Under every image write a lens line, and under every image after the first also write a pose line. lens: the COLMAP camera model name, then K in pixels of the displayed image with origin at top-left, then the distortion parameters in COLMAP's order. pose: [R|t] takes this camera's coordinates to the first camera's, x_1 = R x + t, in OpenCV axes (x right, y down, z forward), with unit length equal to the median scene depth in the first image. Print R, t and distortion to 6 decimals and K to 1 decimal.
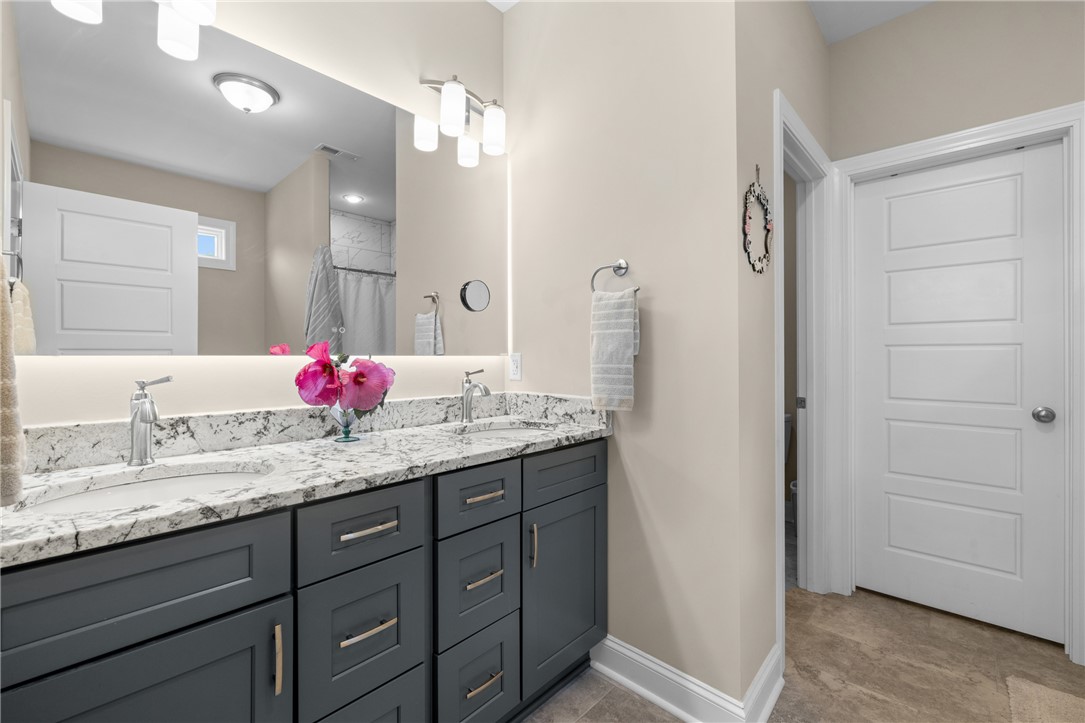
lens RADIAL K [[461.0, 0, 544.3], [0, 461.0, 357.2], [0, 0, 1]] dist [0.001969, 0.000084]
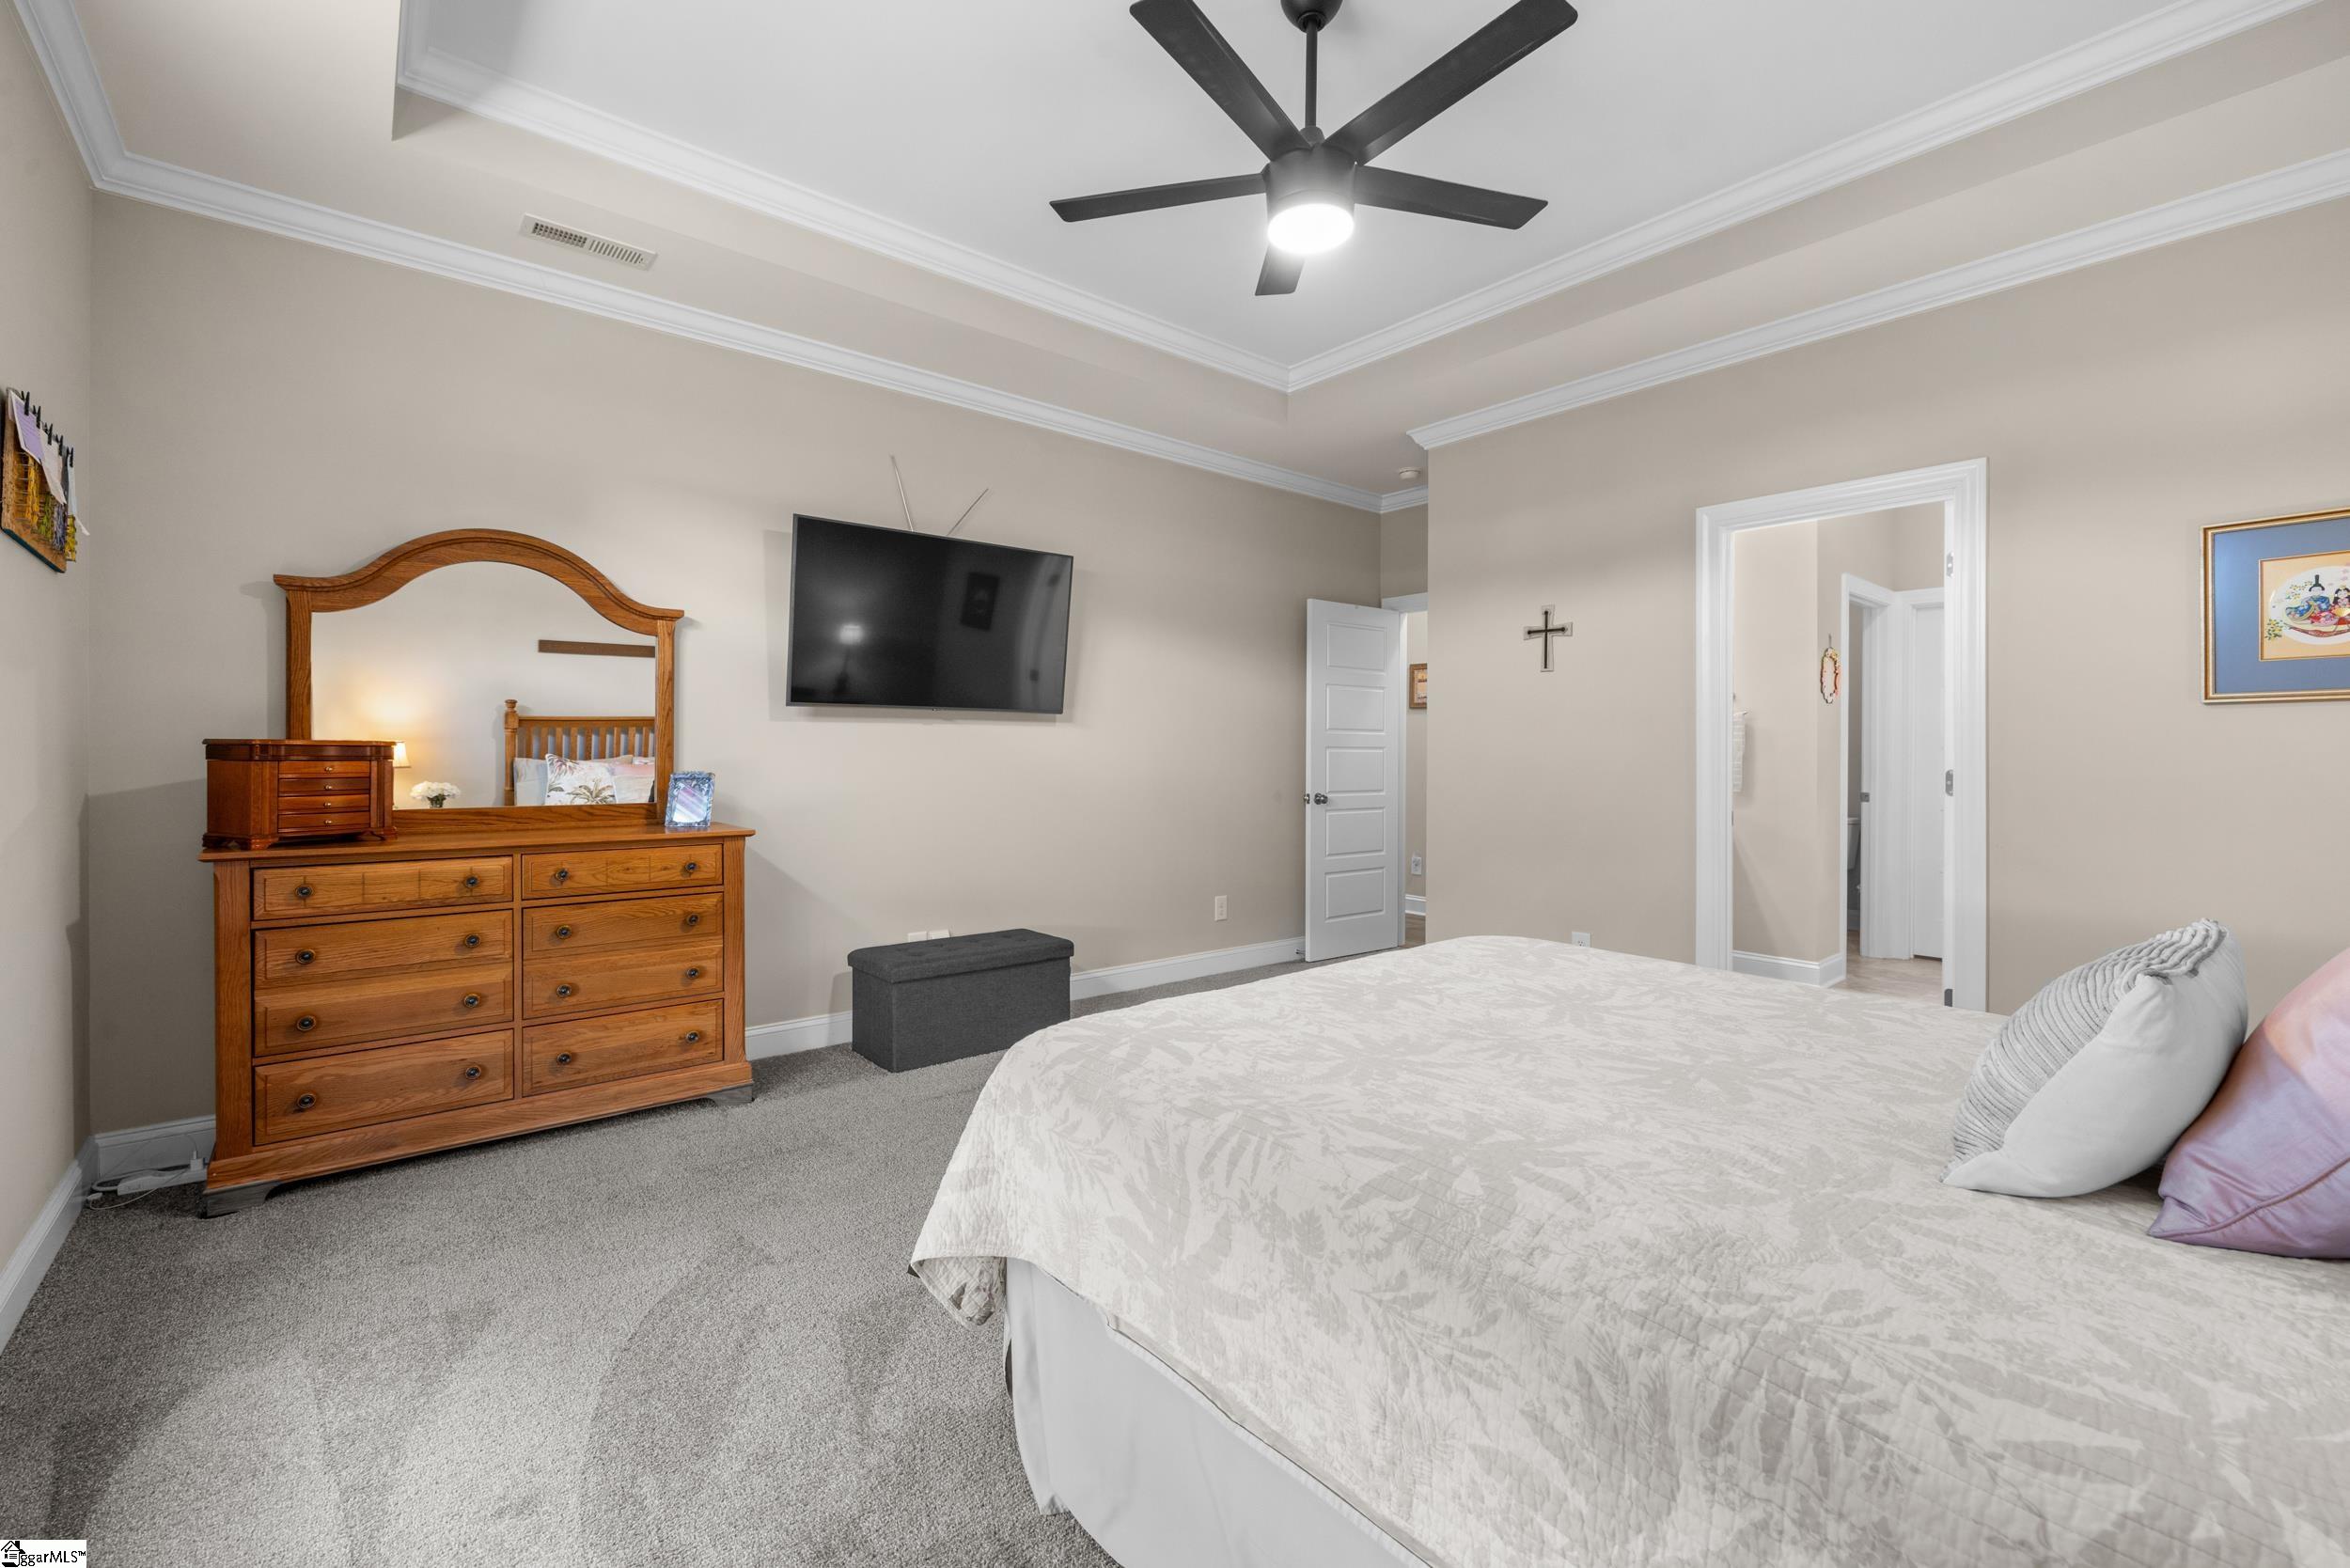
lens RADIAL K [[998.5, 0, 1169.2], [0, 998.5, 772.2], [0, 0, 1]] dist [0.001969, 0.000084]
pose [[0.991701, 0.005601, -0.128445, -0.869353], [-0.003552, 0.999863, 0.016176, 0.001466], [0.128518, -0.015585, 0.991585, -1.744864]]
